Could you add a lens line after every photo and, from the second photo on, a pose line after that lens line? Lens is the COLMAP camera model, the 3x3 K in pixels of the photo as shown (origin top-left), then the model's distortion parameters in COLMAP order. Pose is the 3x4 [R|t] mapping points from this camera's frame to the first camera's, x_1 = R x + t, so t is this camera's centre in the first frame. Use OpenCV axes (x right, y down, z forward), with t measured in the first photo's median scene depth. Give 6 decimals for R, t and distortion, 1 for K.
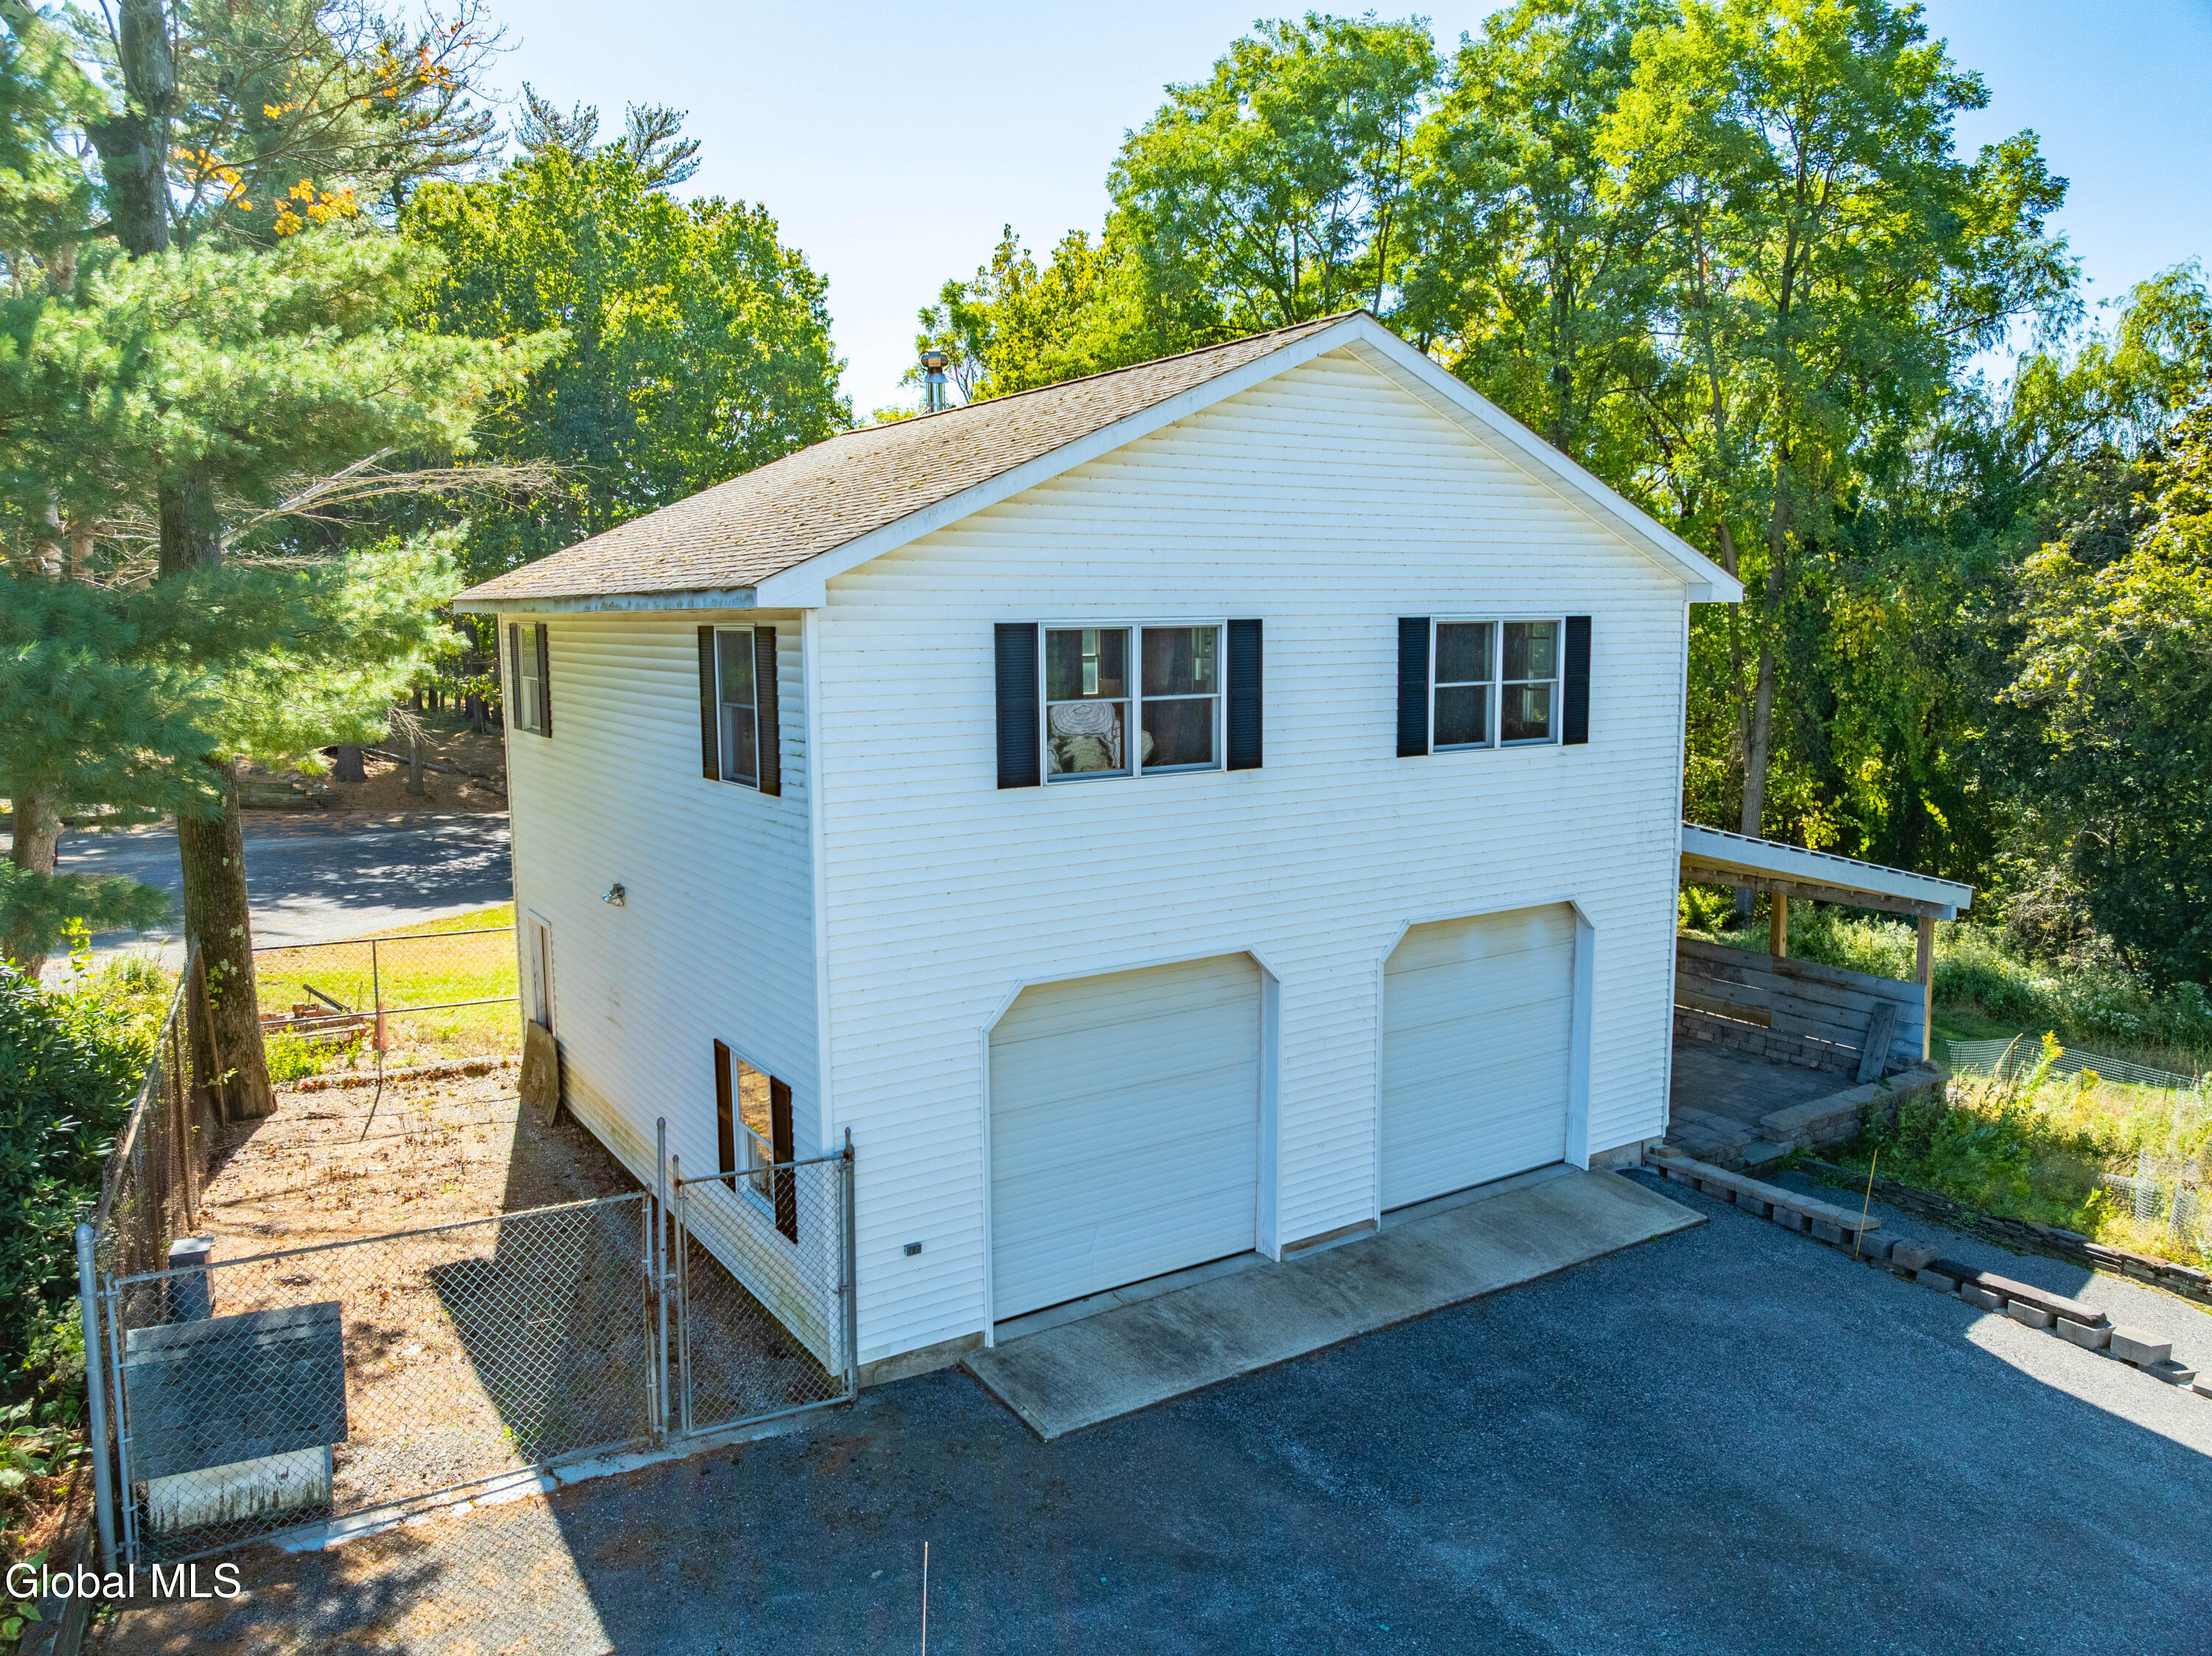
lens RADIAL K [[1549.3, 0, 1100.9], [0, 1549.3, 815.0], [0, 0, 1]] dist [-0.042337, 0.001902]
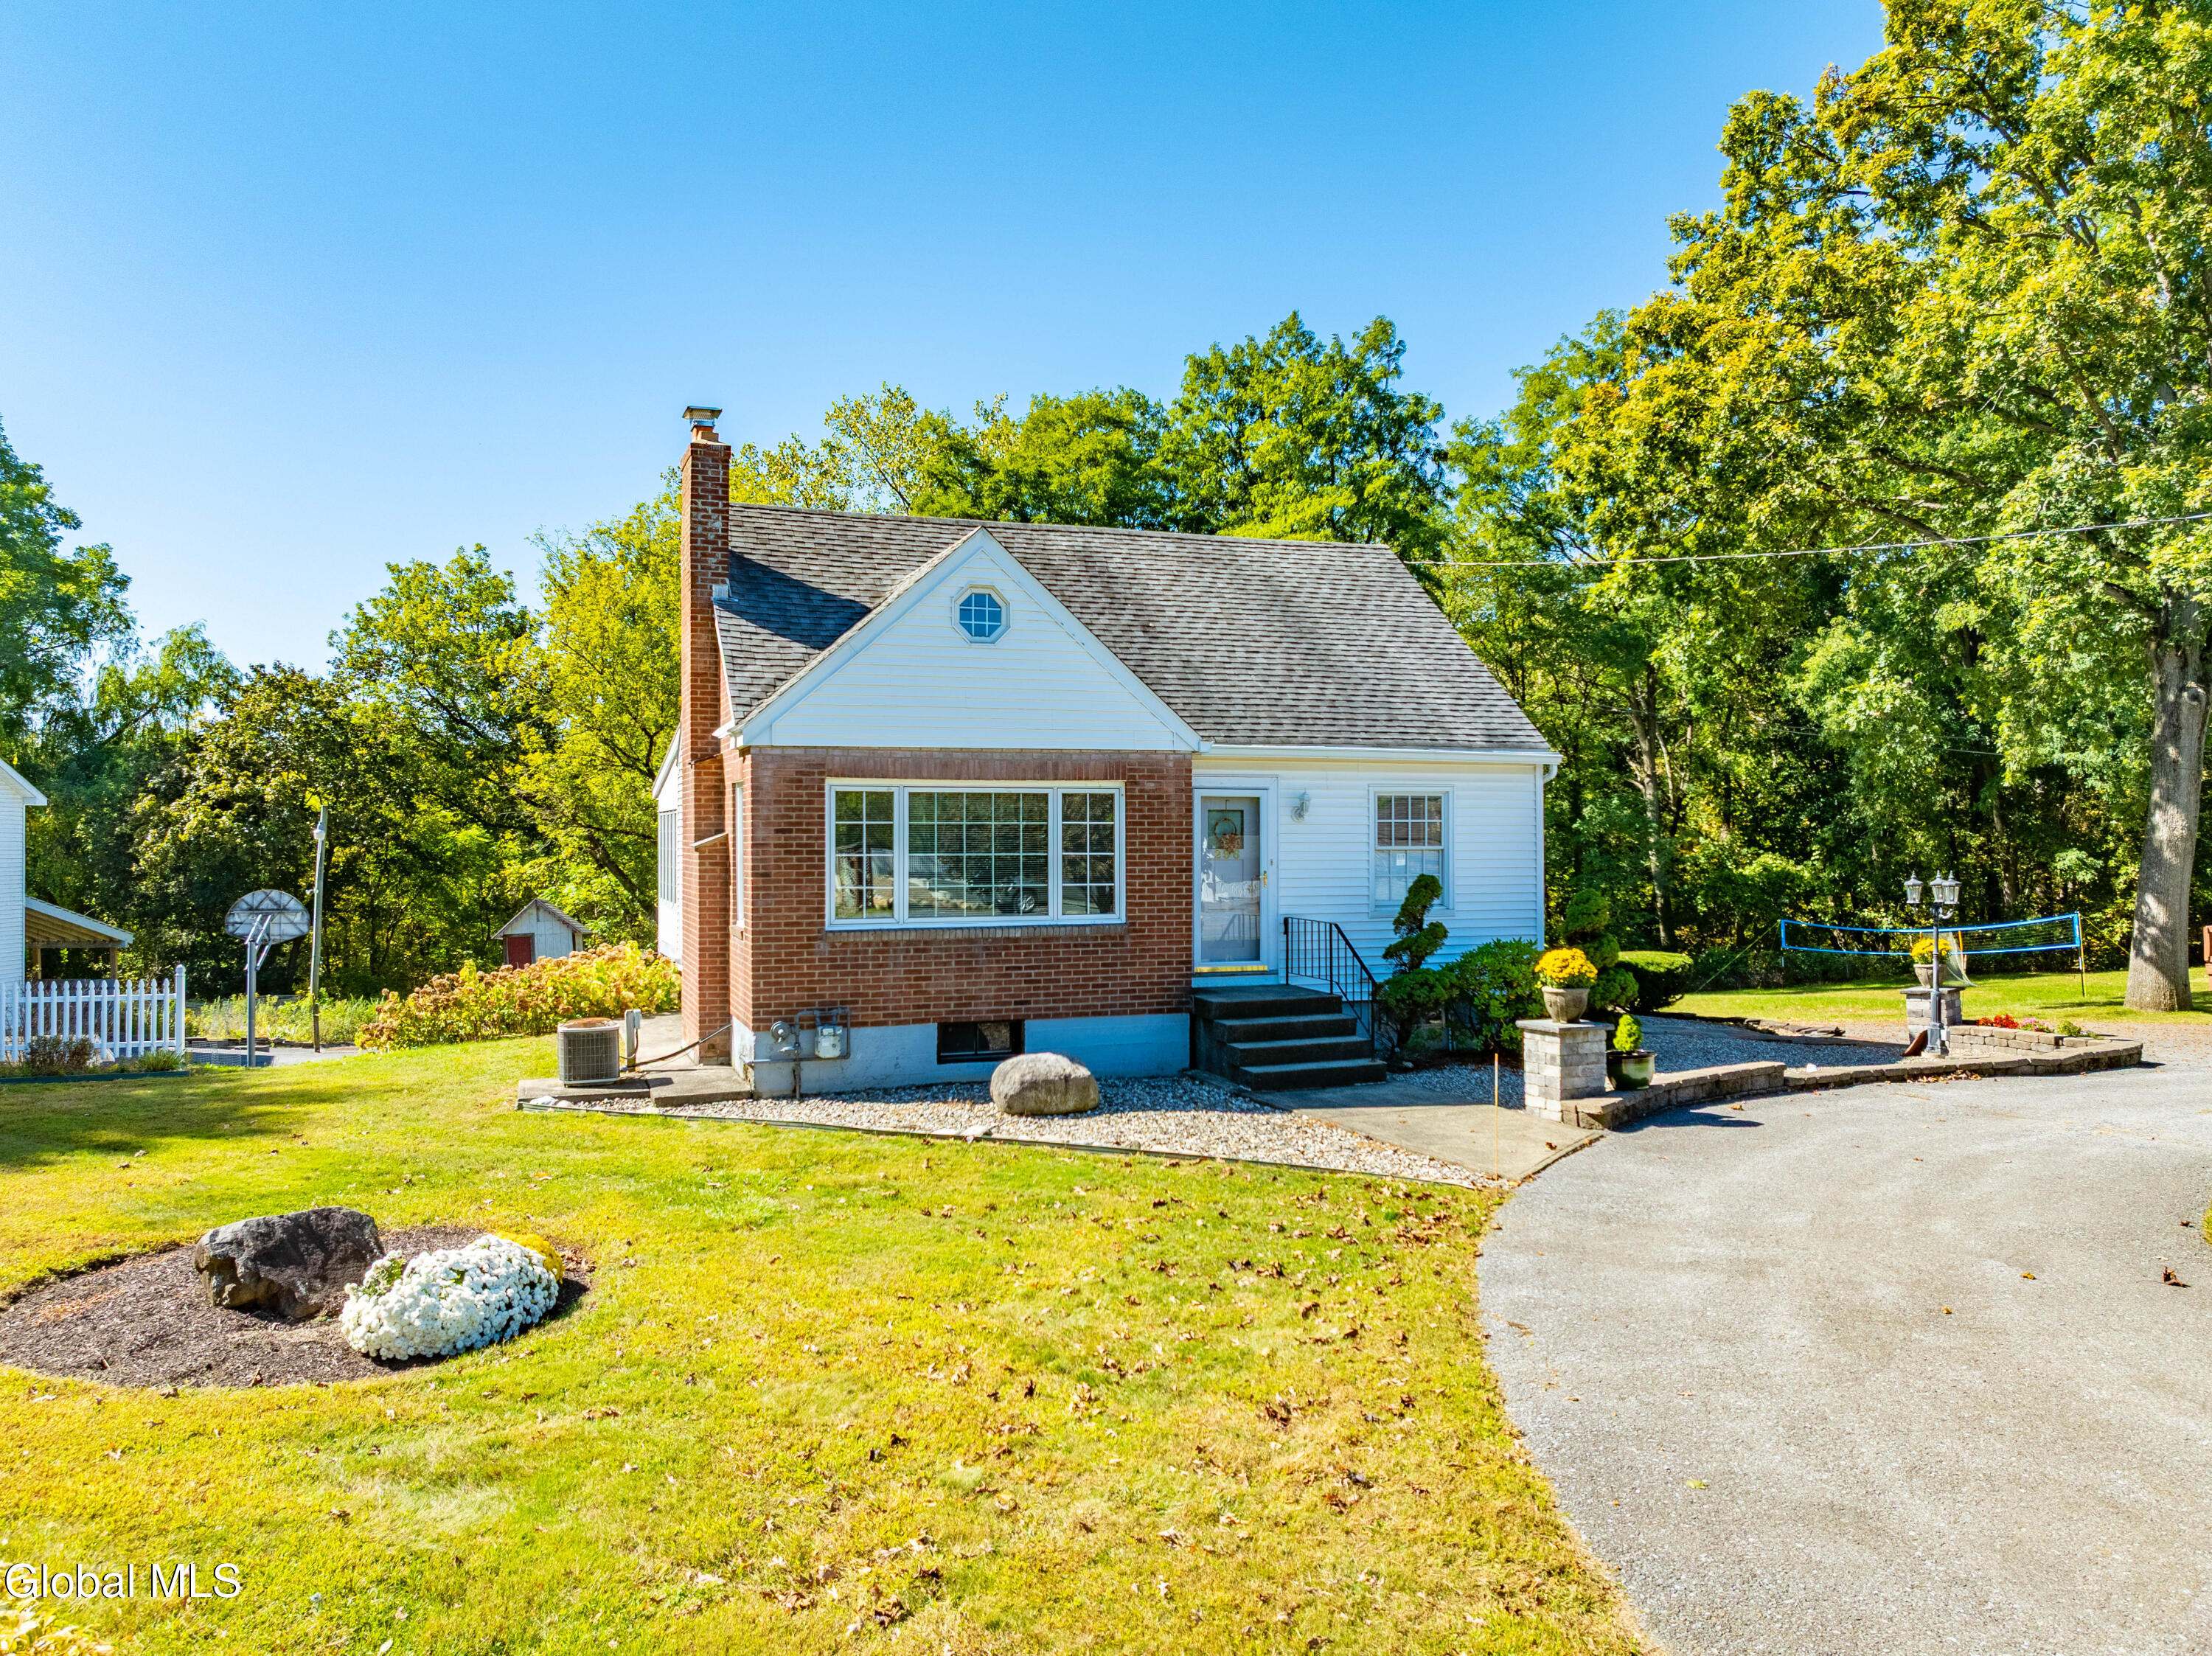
lens RADIAL K [[1568.0, 0, 1097.6], [0, 1568.0, 838.5], [0, 0, 1]] dist [-0.023585, -0.004914]
pose [[0.422589, 0.015260, 0.906193, -1.256632], [0.111371, 0.991406, -0.068631, 0.308993], [-0.899453, 0.129926, 0.417258, -1.762236]]
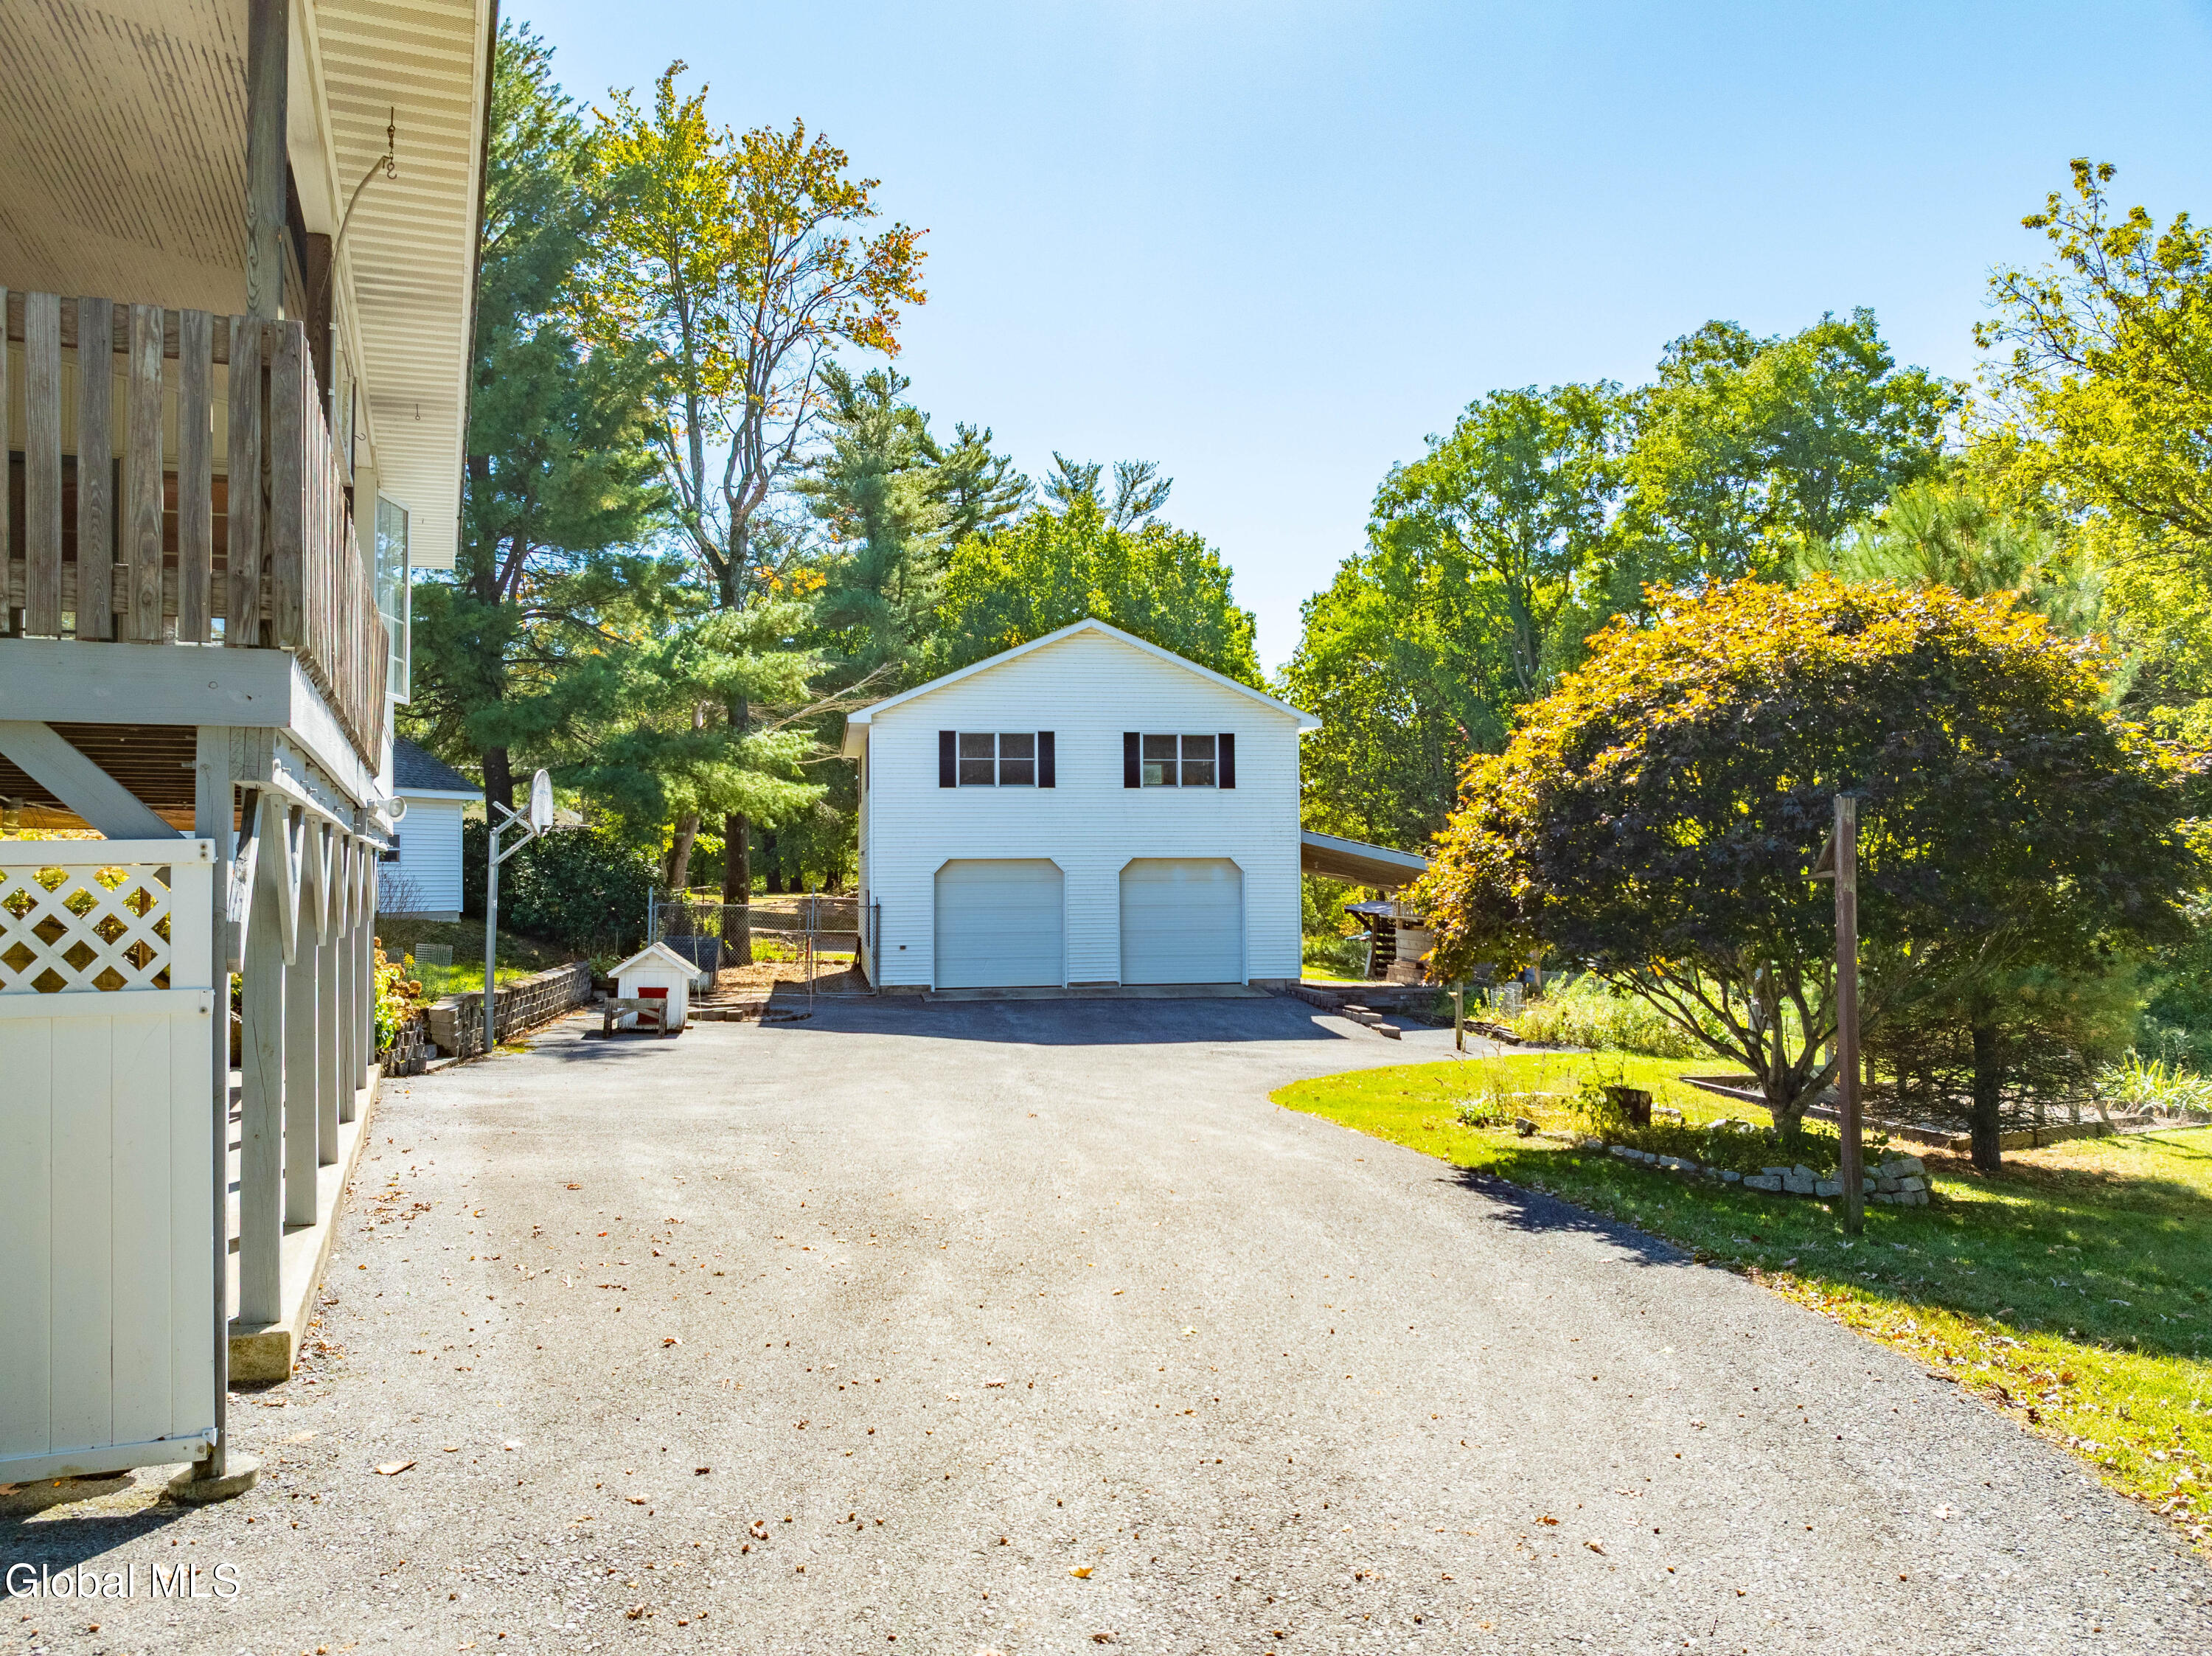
lens RADIAL K [[1568.5, 0, 1106.1], [0, 1568.5, 816.0], [0, 0, 1]] dist [-0.039544, 0.008788]
pose [[0.921936, -0.014794, -0.387060, 1.089653], [-0.048914, 0.986824, -0.154225, 0.379769], [0.384242, 0.161118, 0.909065, -1.233835]]
